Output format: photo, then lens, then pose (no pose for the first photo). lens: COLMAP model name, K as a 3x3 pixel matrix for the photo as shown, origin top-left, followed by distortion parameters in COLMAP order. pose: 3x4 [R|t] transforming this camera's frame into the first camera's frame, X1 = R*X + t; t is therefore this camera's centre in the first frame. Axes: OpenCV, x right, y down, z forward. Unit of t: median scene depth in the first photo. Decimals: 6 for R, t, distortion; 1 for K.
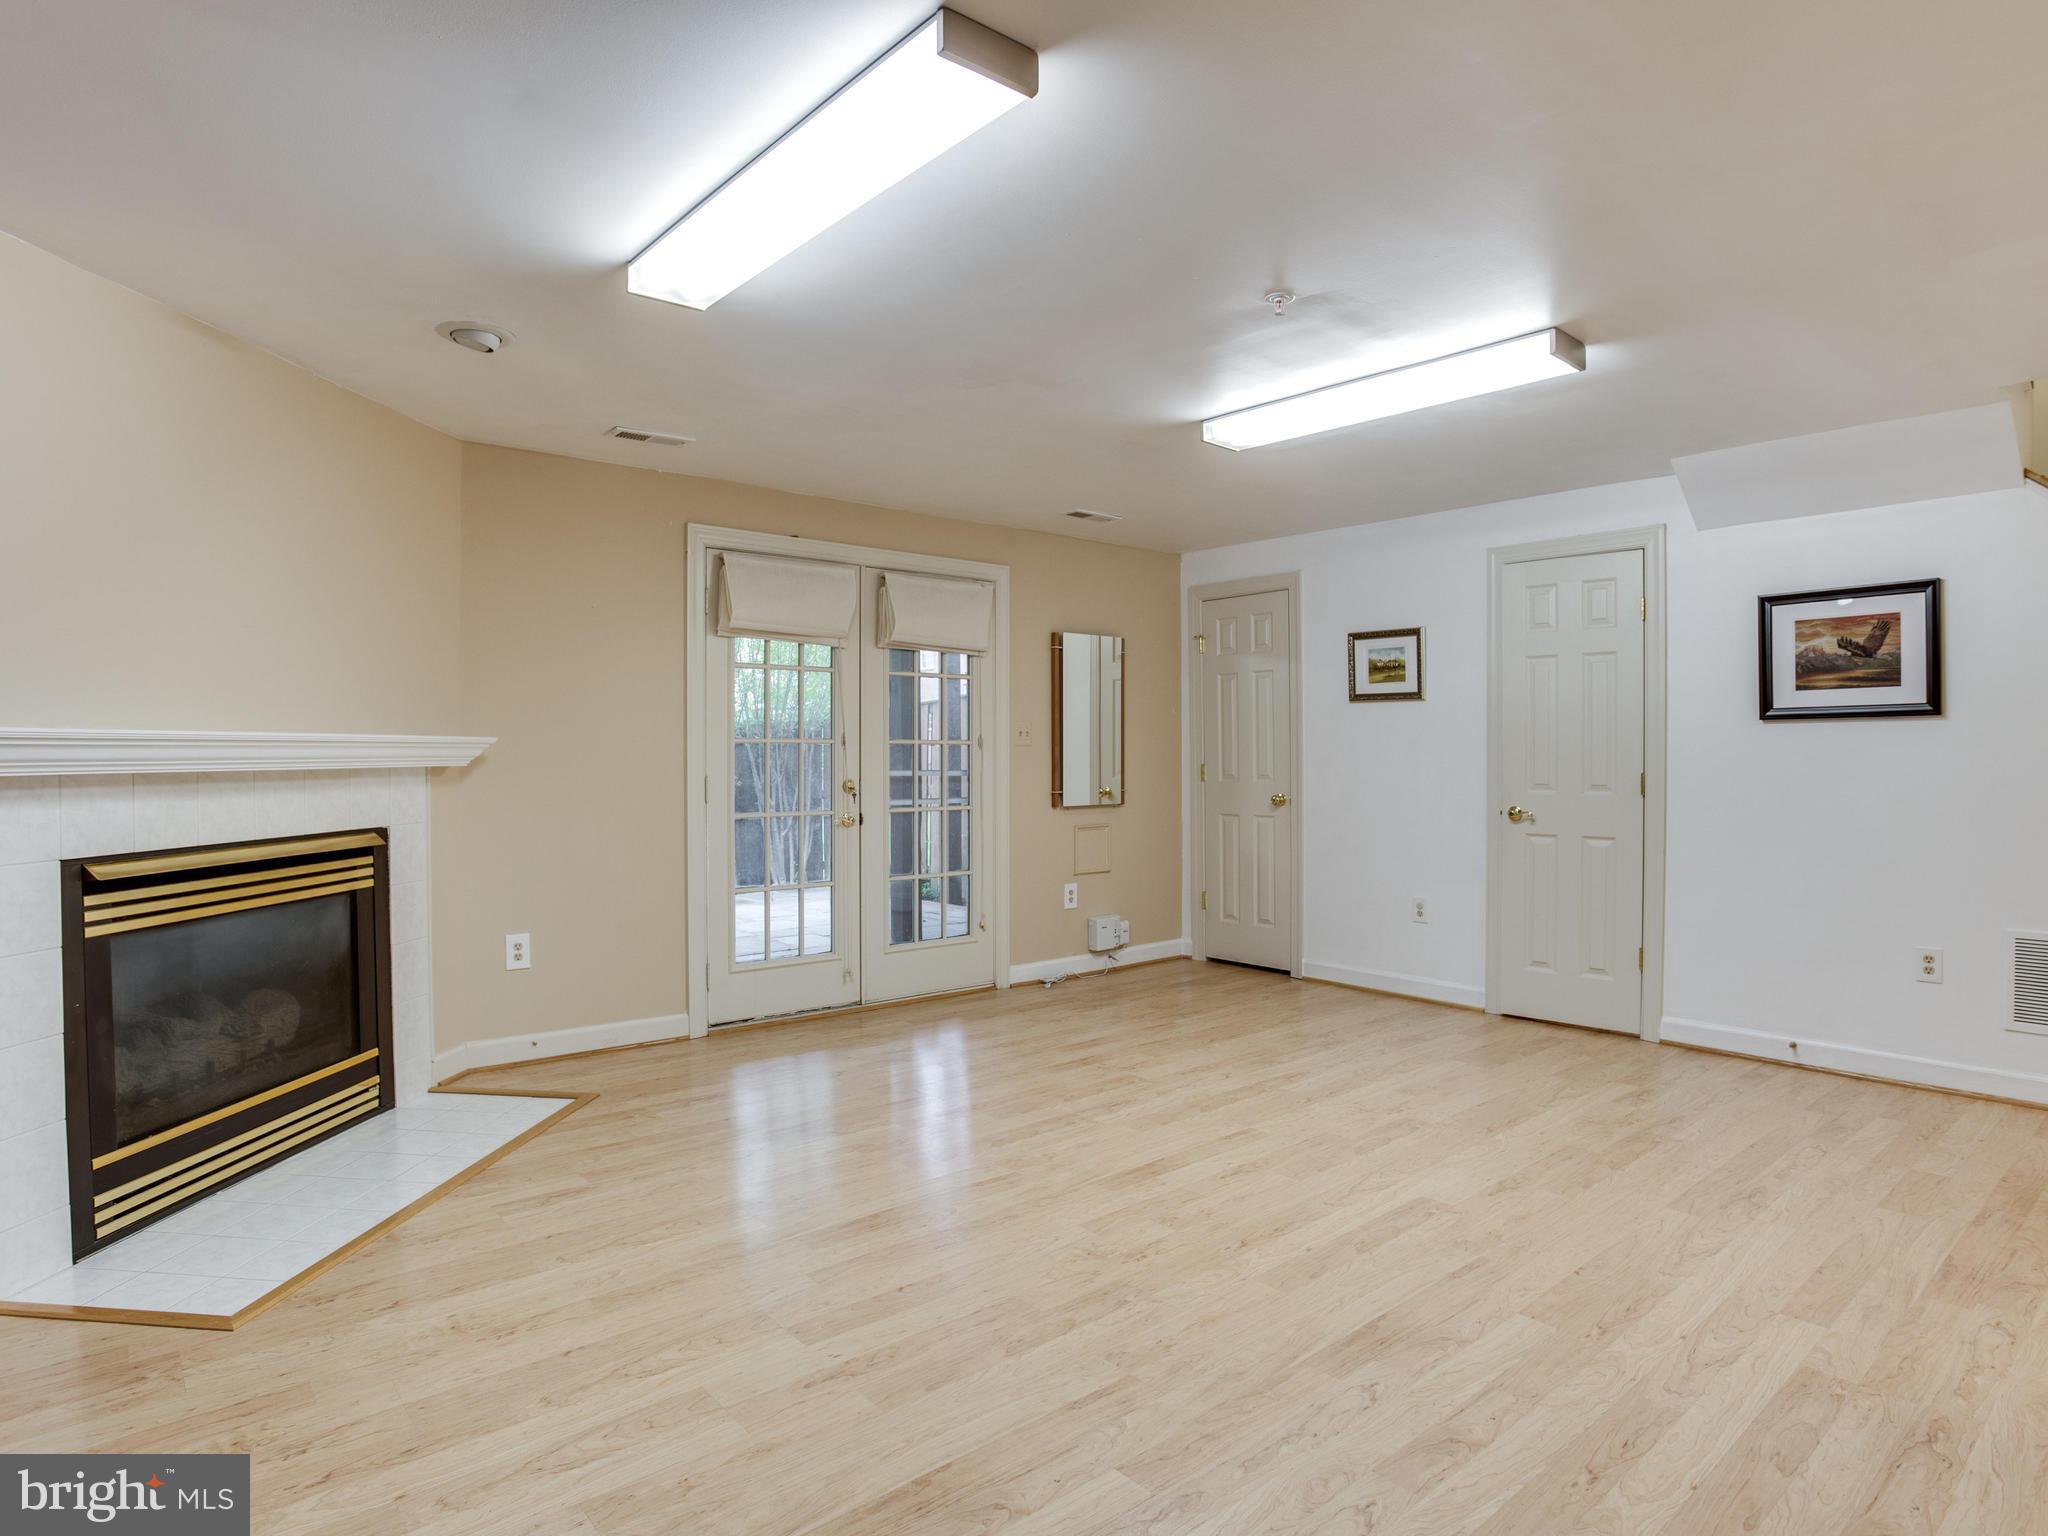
lens RADIAL K [[1156.8, 0, 1024.0], [0, 1156.8, 768.0], [0, 0, 1]] dist [-0.074353, 0.023952]
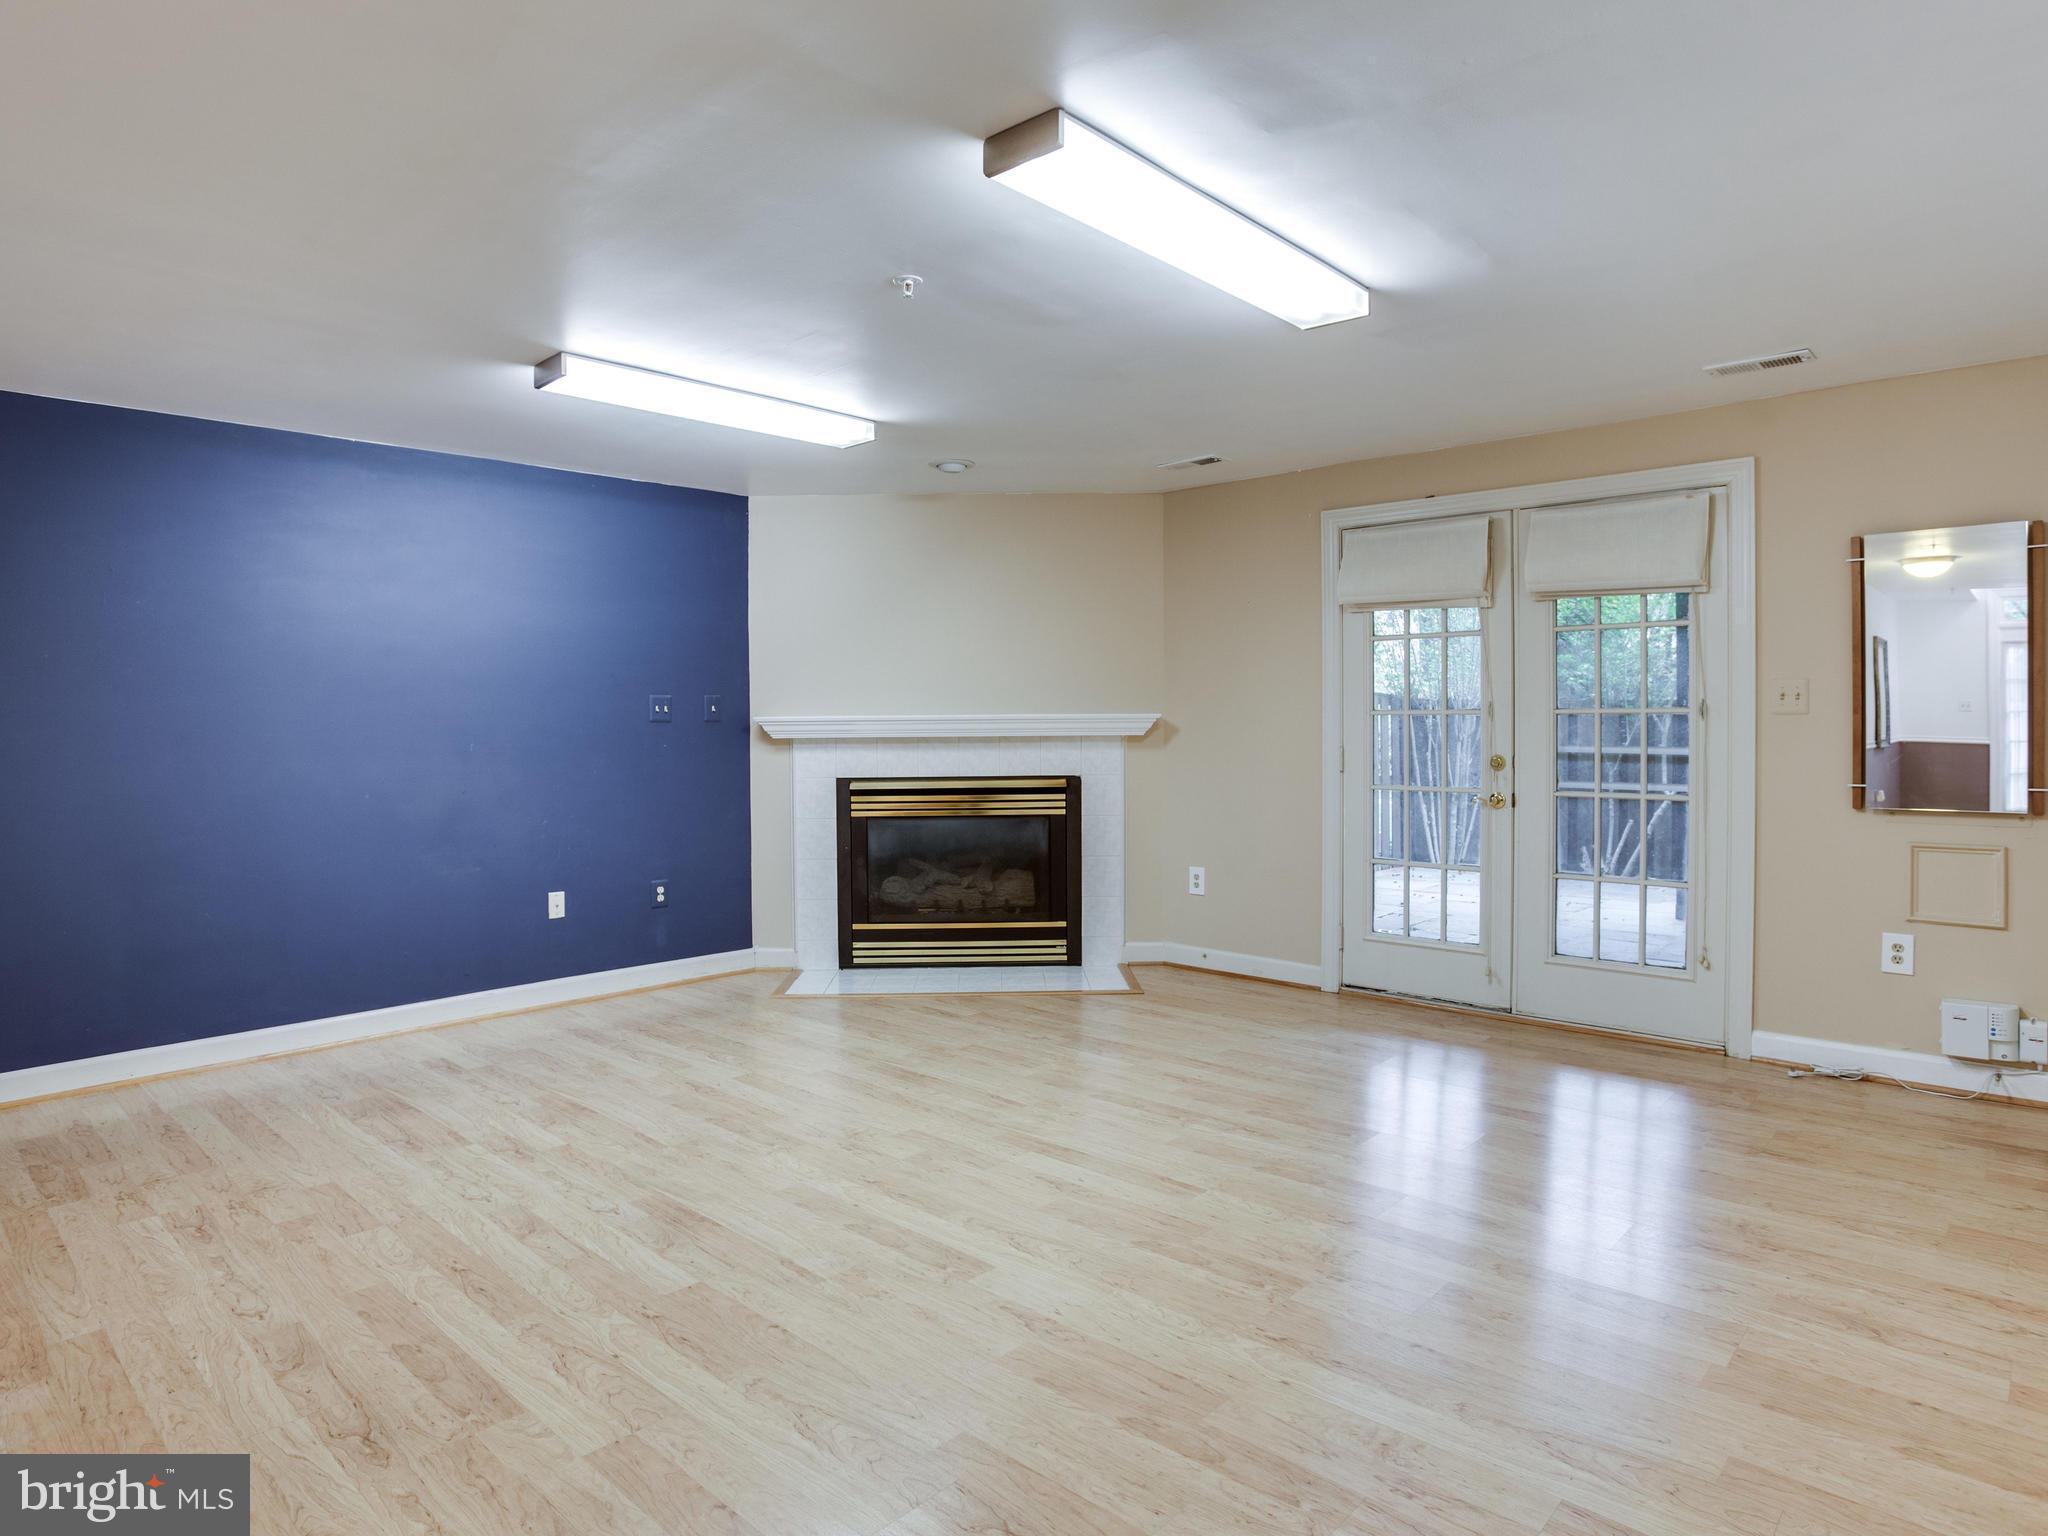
lens RADIAL K [[1170.9, 0, 1016.9], [0, 1170.9, 753.6], [0, 0, 1]] dist [-0.092114, 0.043172]
pose [[0.114539, 0.025370, -0.993095, 0.855457], [-0.007548, 0.999667, 0.024668, -0.012799], [0.993390, 0.004671, 0.114692, 0.667436]]
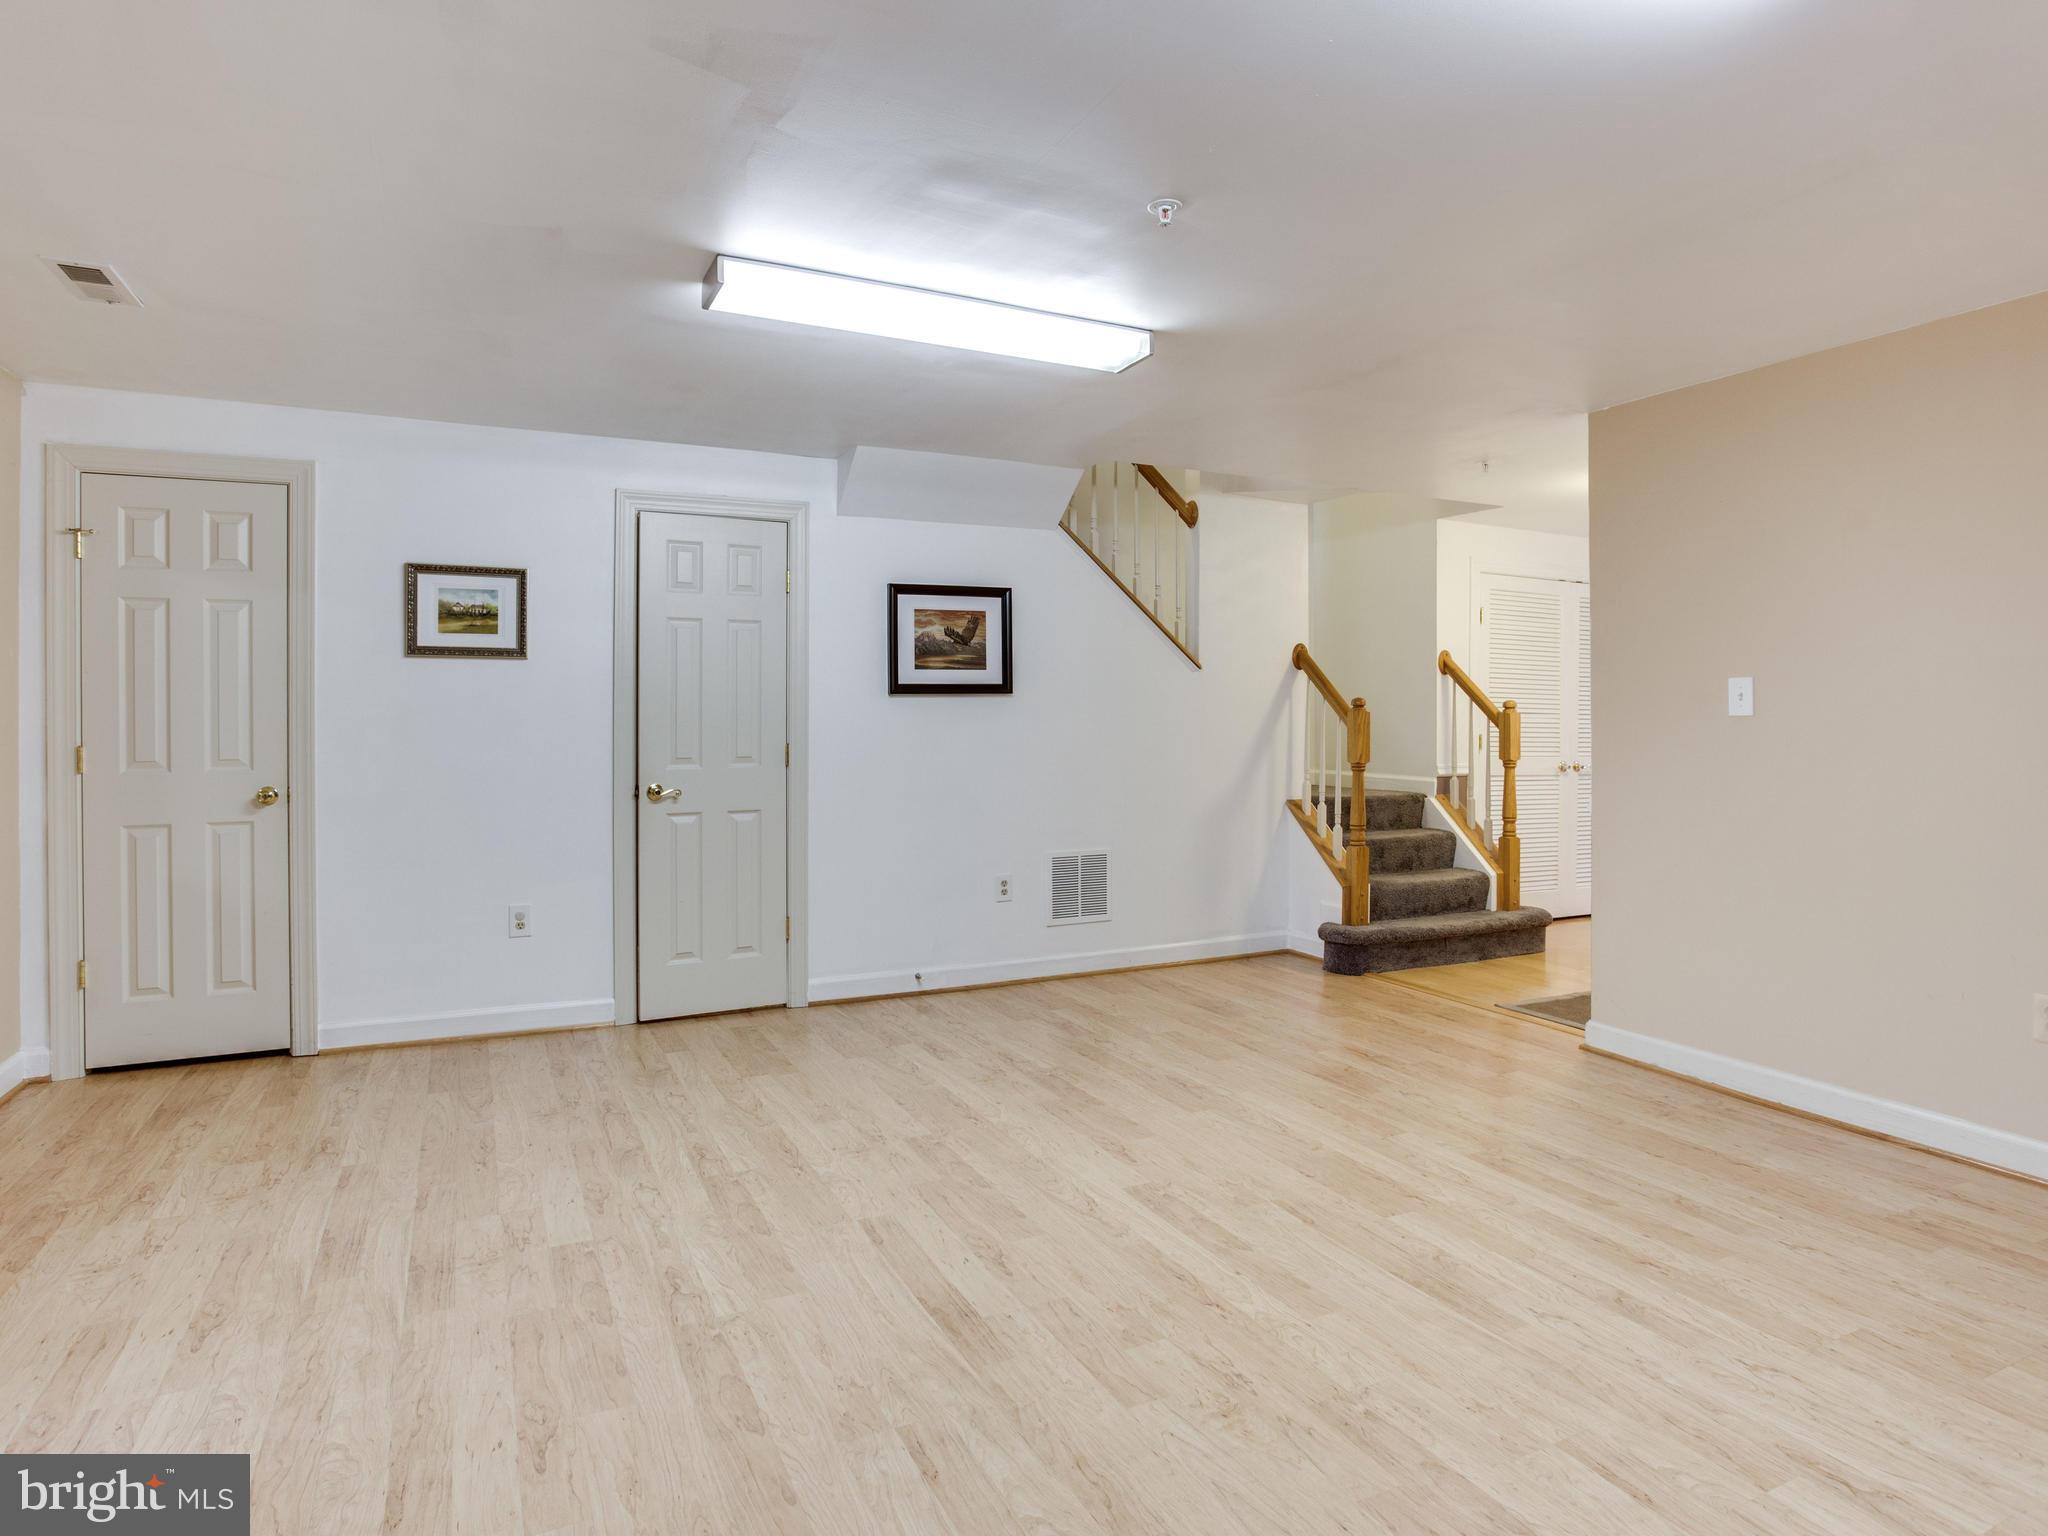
lens RADIAL K [[1145.9, 0, 1007.4], [0, 1145.9, 710.2], [0, 0, 1]] dist [-0.064609, 0.029471]
pose [[0.255260, 0.008724, 0.966833, -0.435054], [0.015711, 0.999790, -0.013170, -0.009809], [-0.966745, 0.018551, 0.255069, 0.613153]]
